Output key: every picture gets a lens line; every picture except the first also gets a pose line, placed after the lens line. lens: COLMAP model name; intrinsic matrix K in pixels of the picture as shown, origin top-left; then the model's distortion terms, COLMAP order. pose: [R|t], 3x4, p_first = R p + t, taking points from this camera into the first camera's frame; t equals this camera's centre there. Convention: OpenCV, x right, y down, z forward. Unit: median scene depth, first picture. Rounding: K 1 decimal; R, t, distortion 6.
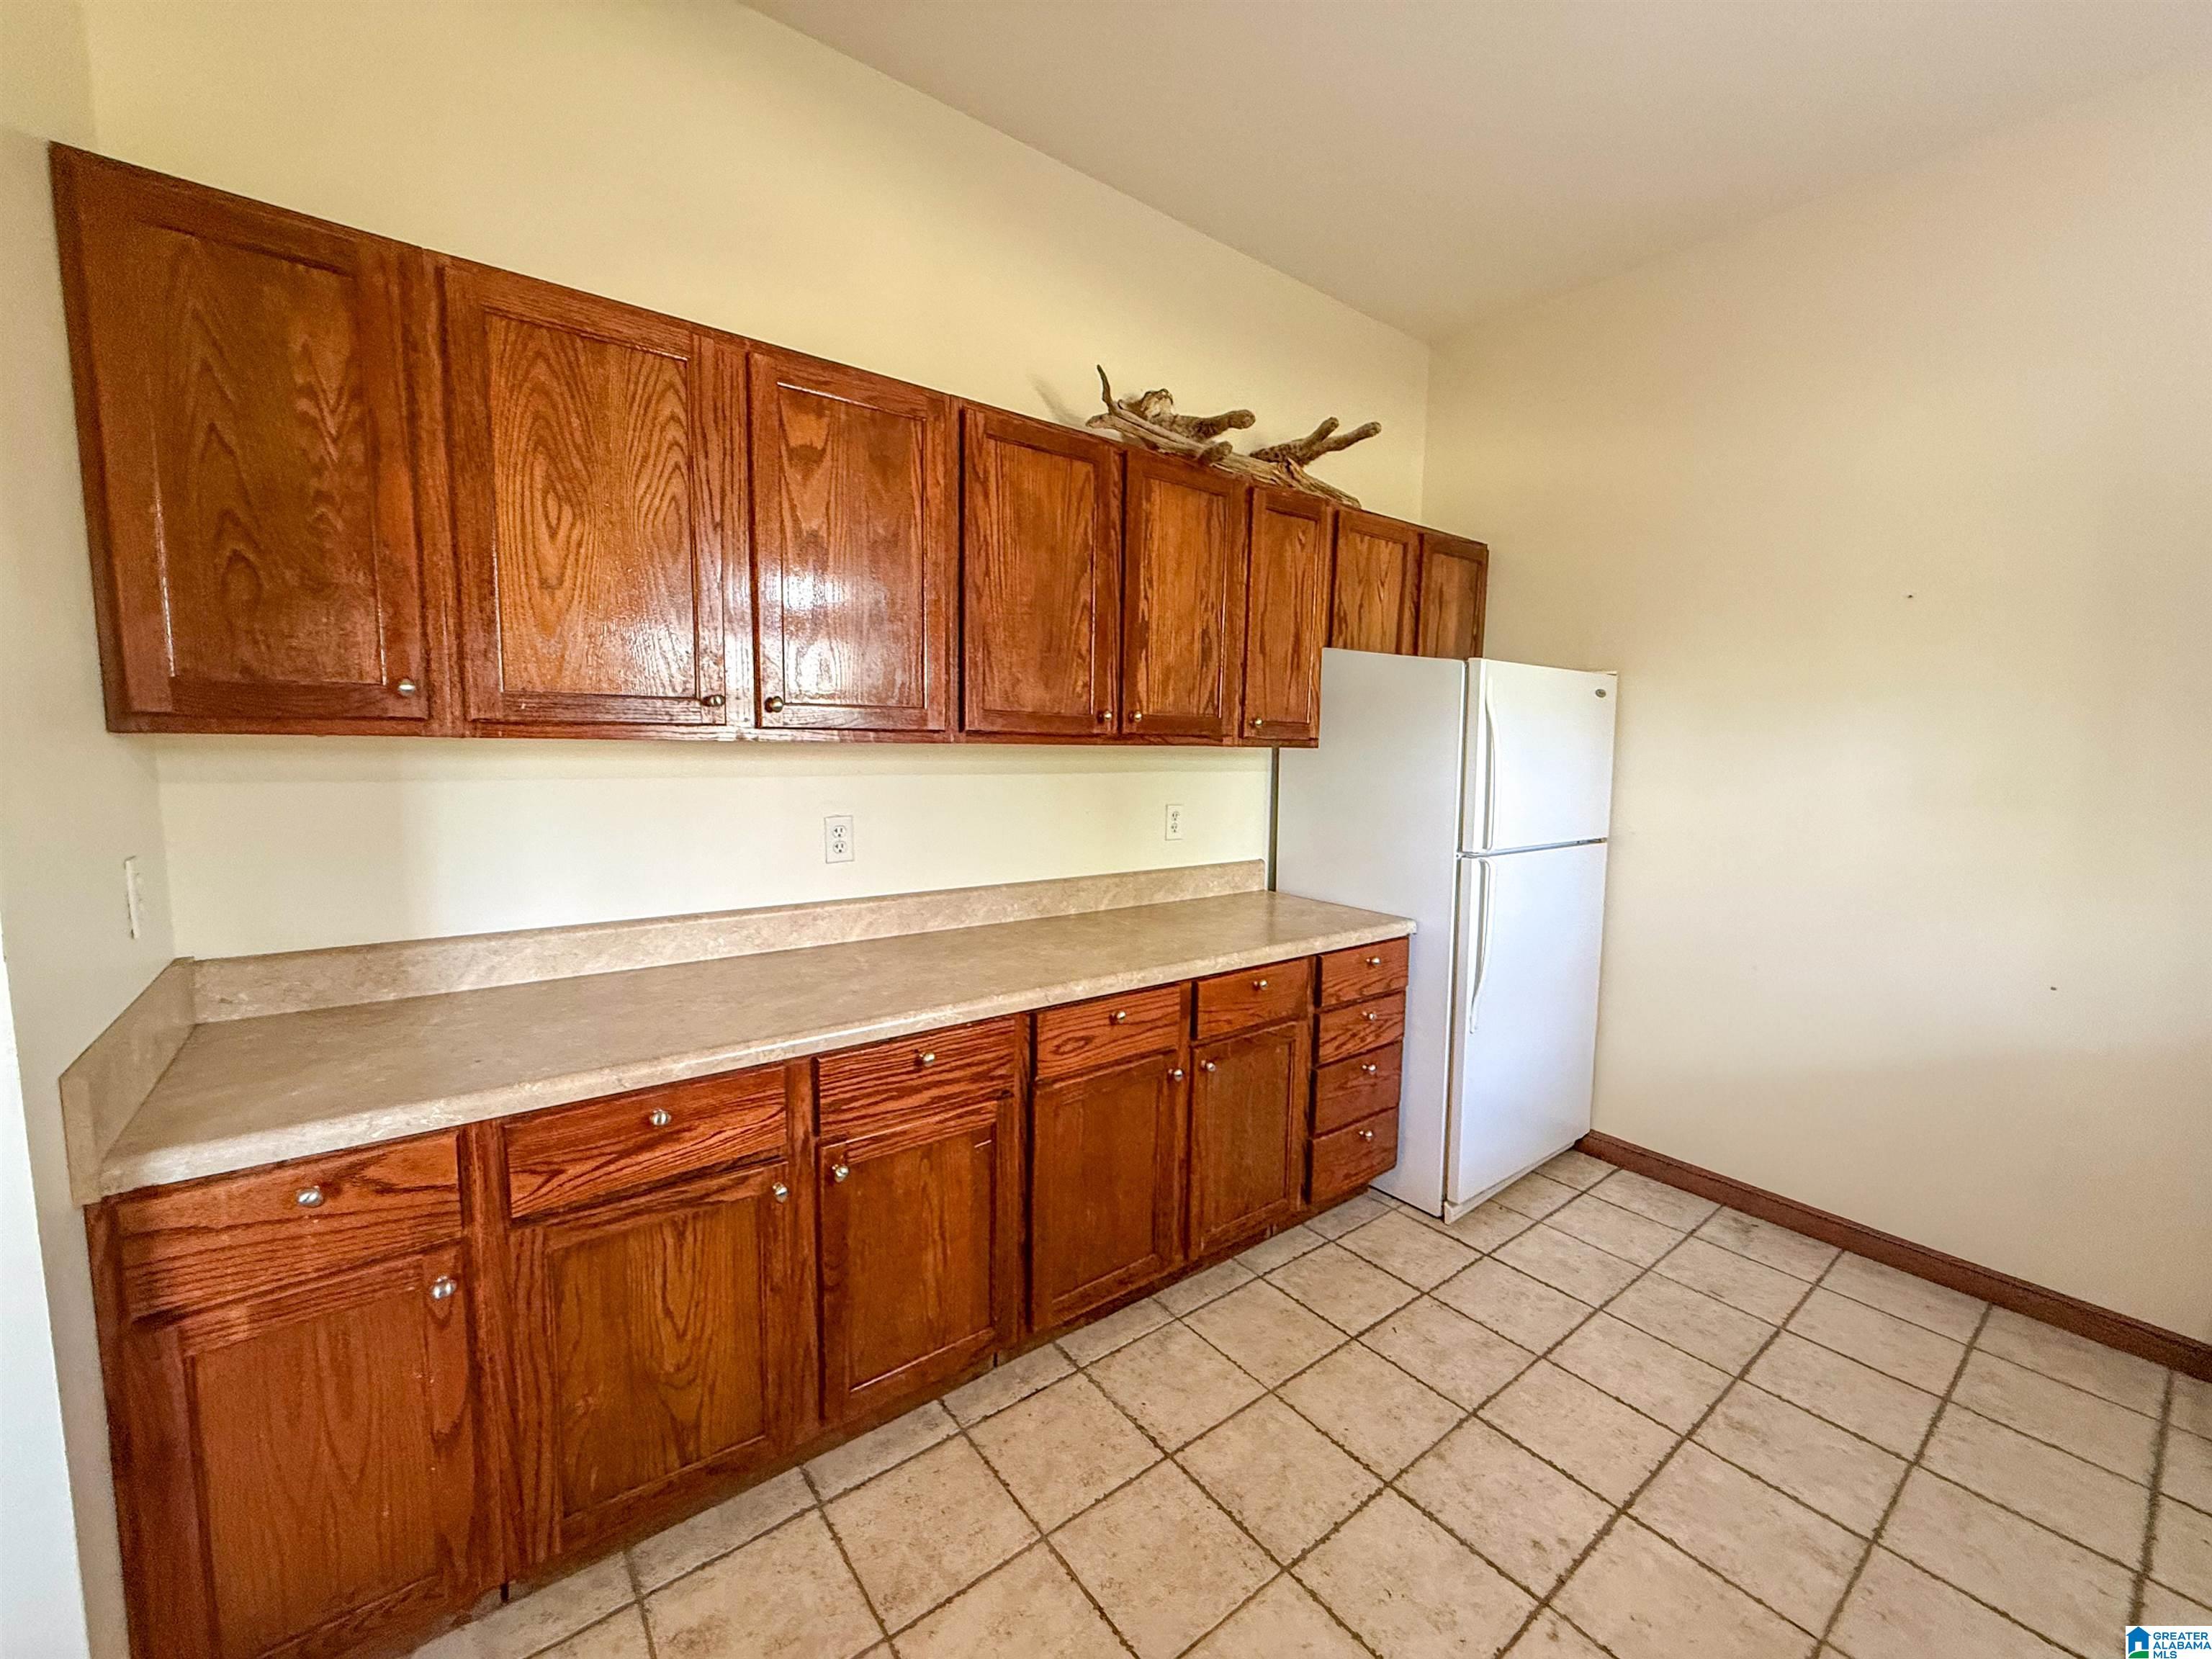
lens RADIAL K [[879.9, 0, 1100.4], [0, 879.9, 828.5], [0, 0, 1]] dist [-0.002138, 0.000639]
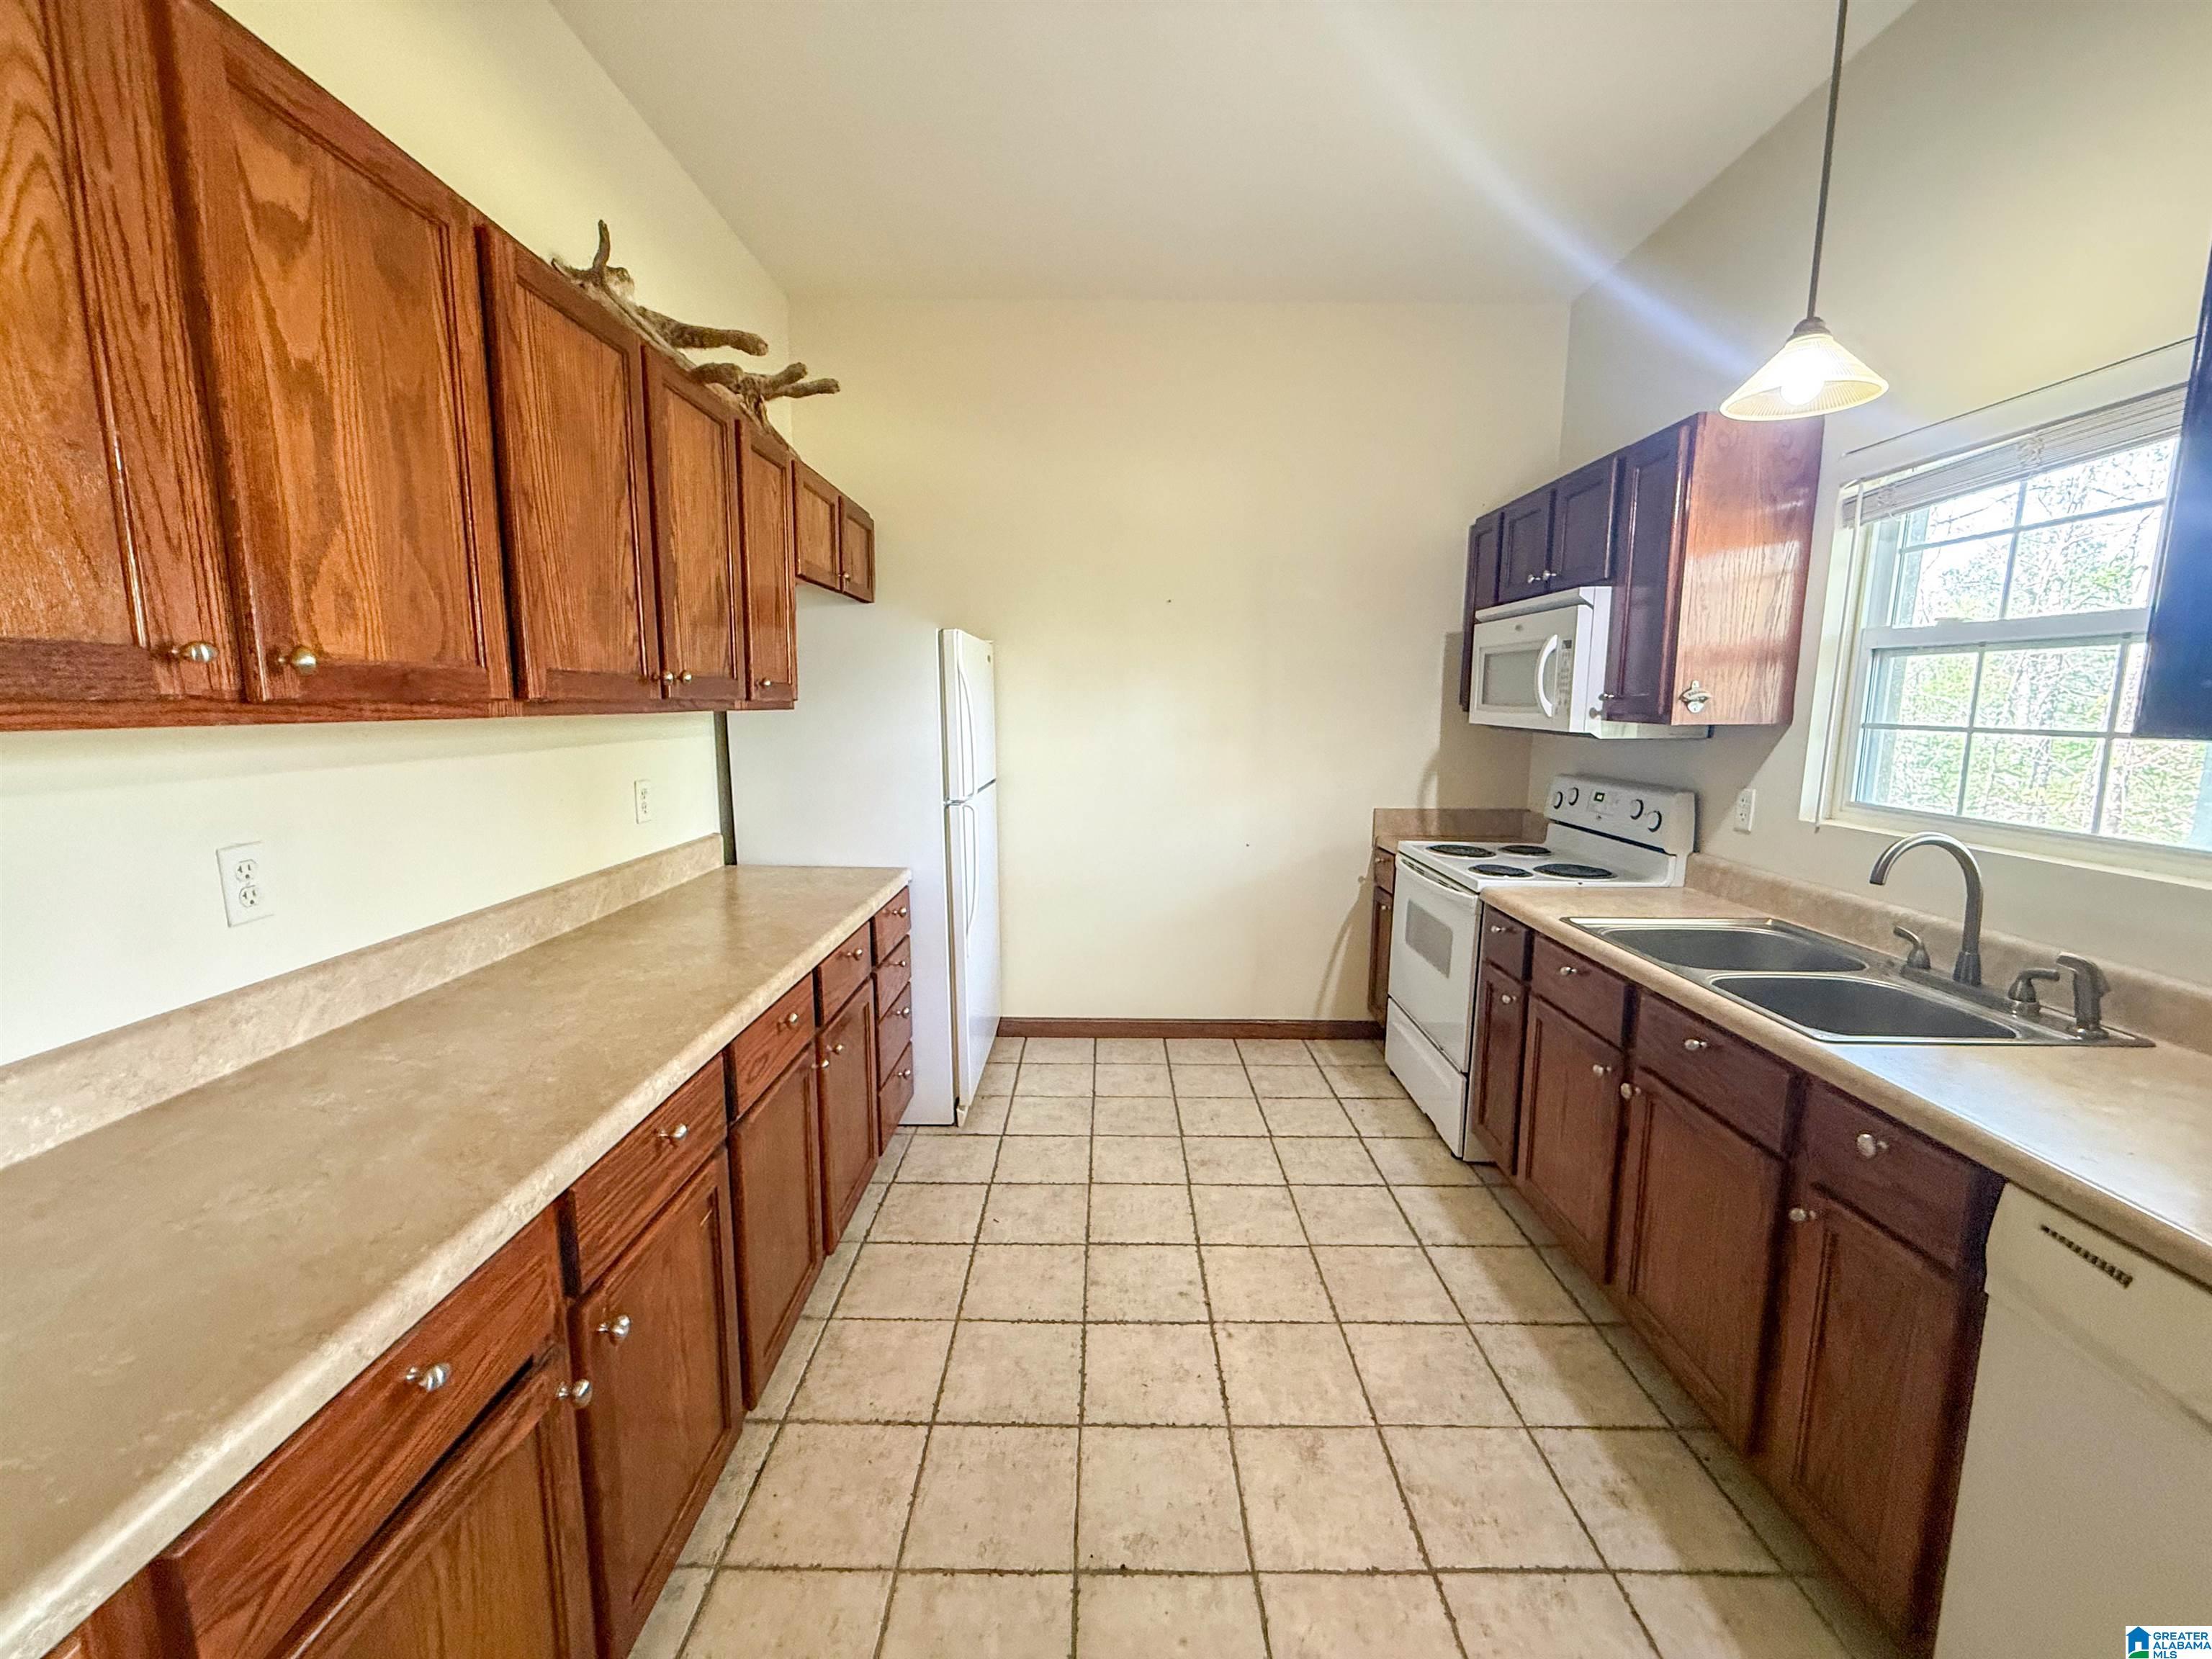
lens RADIAL K [[879.9, 0, 1101.4], [0, 879.9, 829.4], [0, 0, 1]] dist [-0.002138, 0.000639]
pose [[0.612138, -0.126871, 0.780507, -0.448042], [0.082687, 0.991904, 0.096383, -0.037055], [-0.786416, 0.005538, 0.617672, 0.198494]]
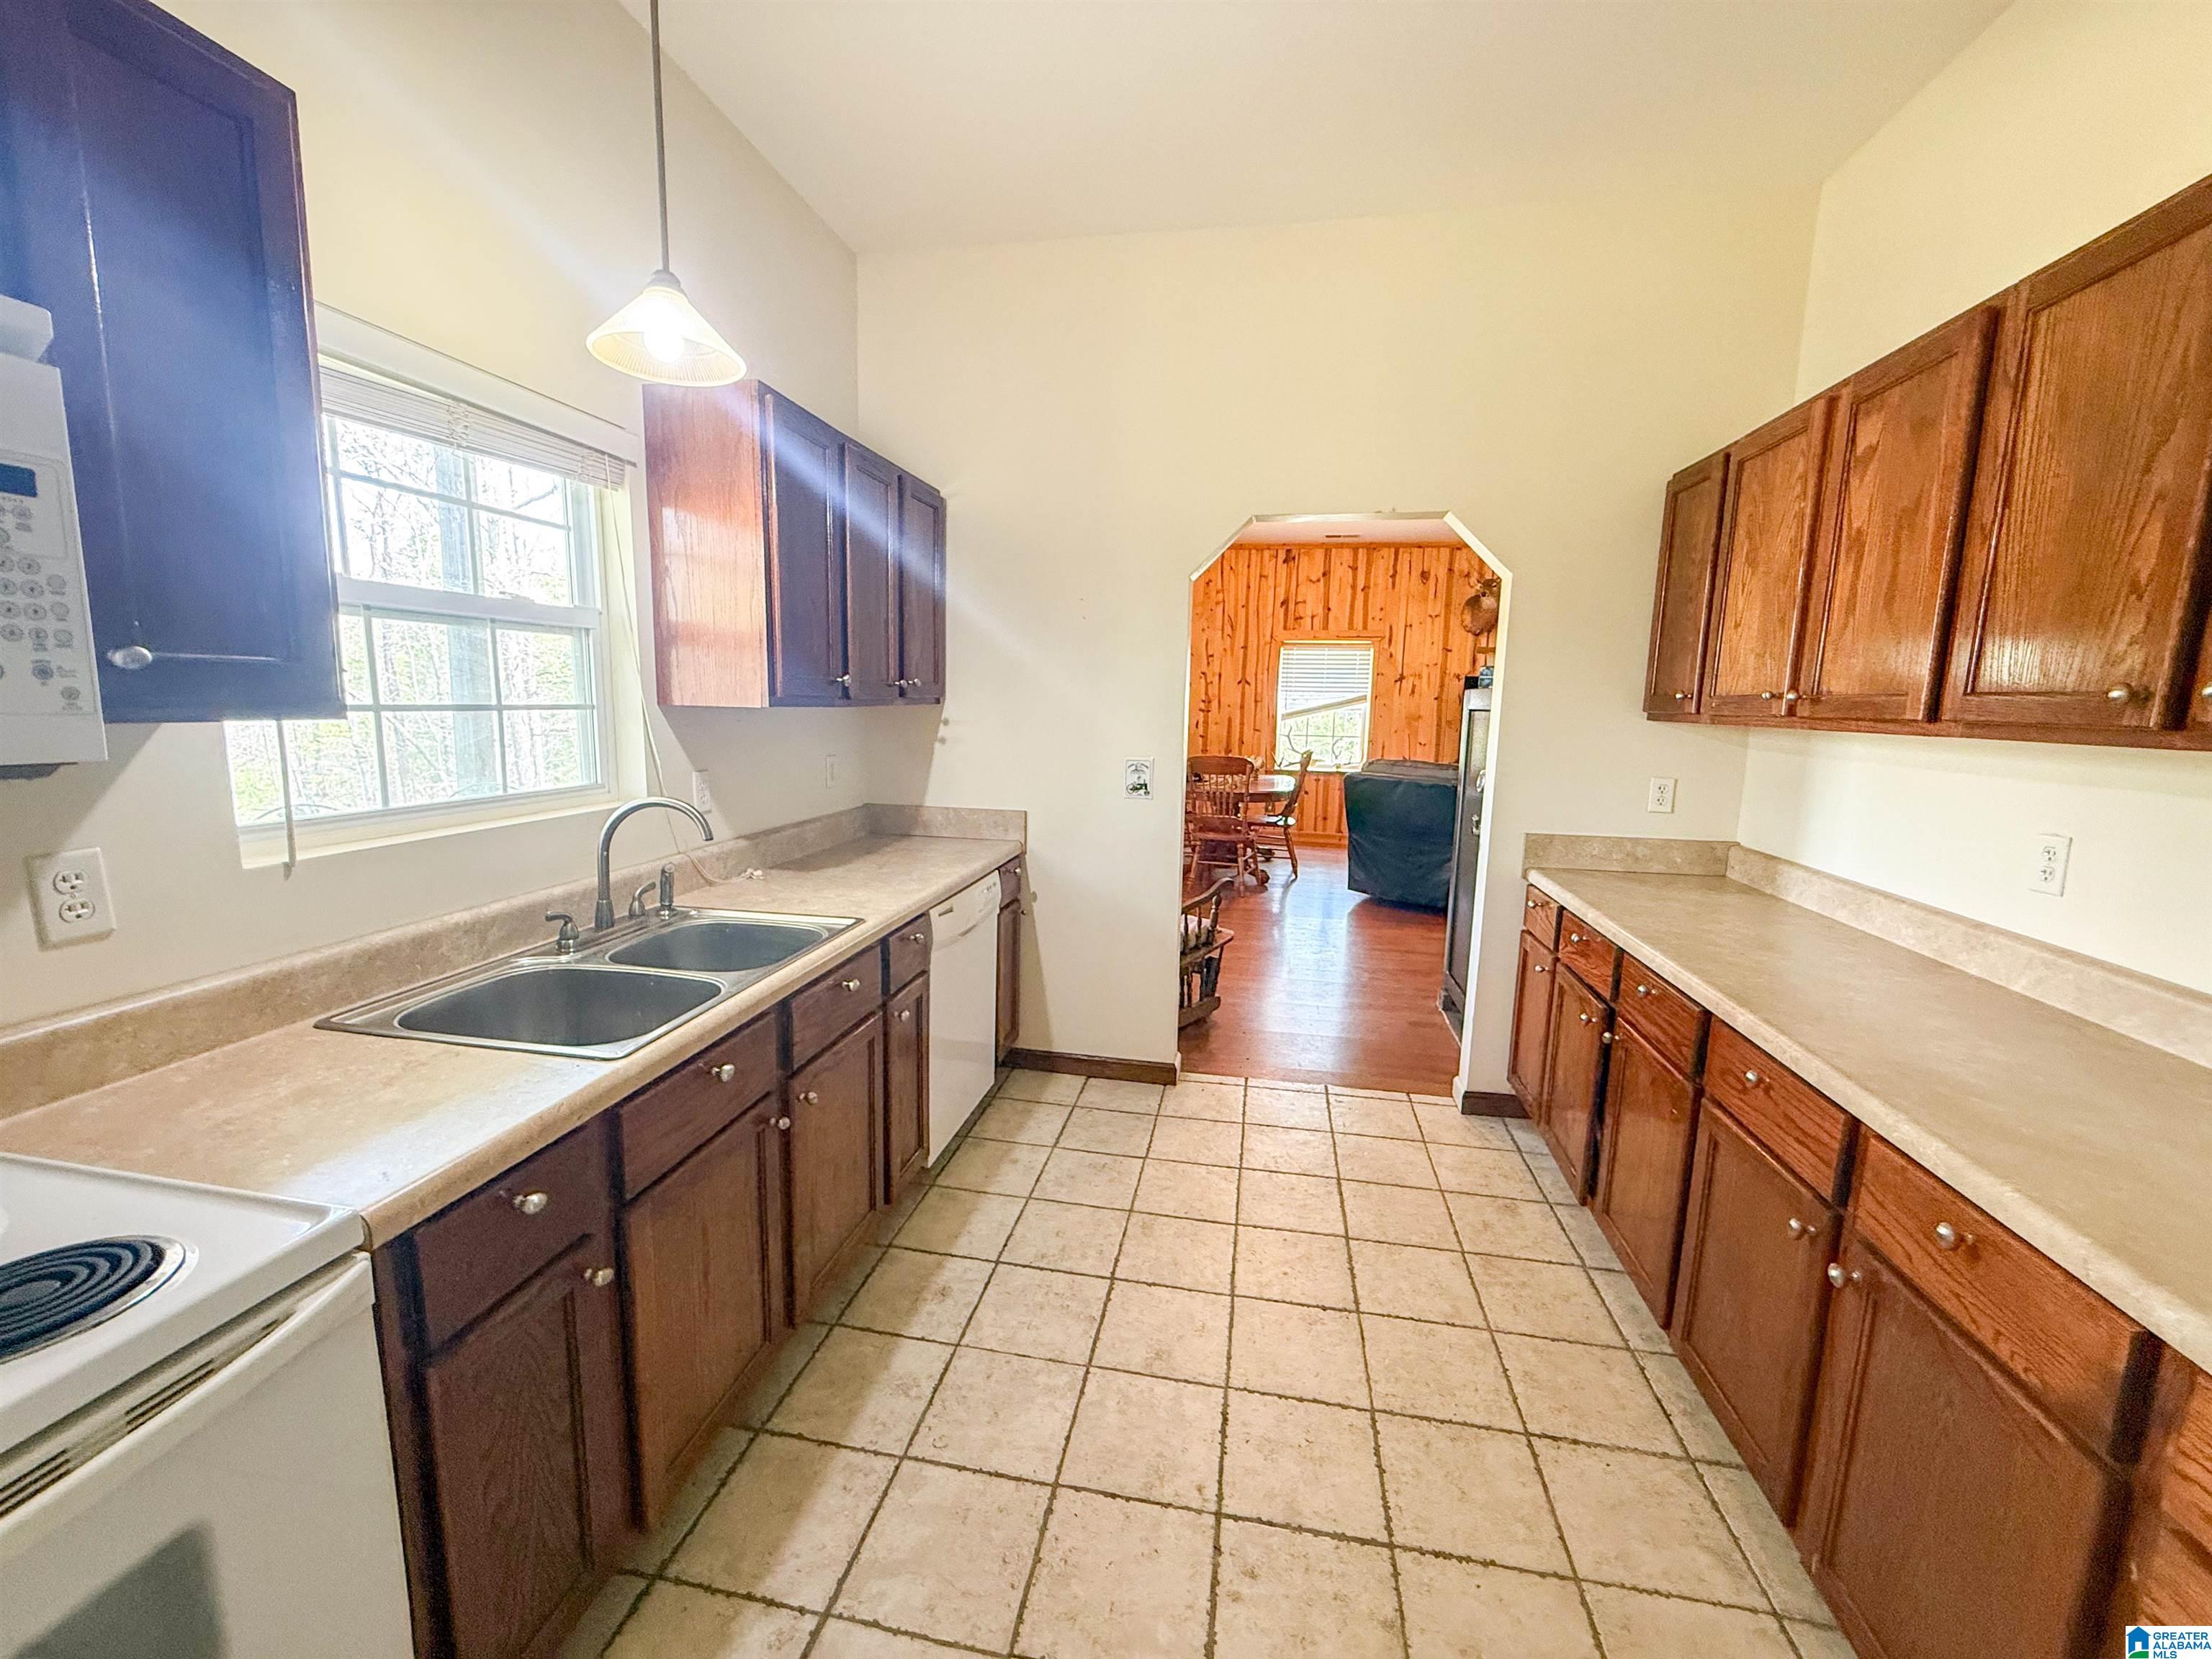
lens RADIAL K [[879.9, 0, 1100.8], [0, 879.9, 829.3], [0, 0, 1]] dist [-0.002138, 0.000639]
pose [[-0.746117, 0.065982, -0.662537, 0.947635], [-0.102306, 0.971899, 0.212004, -0.108027], [0.657907, 0.225961, -0.718401, 1.110983]]
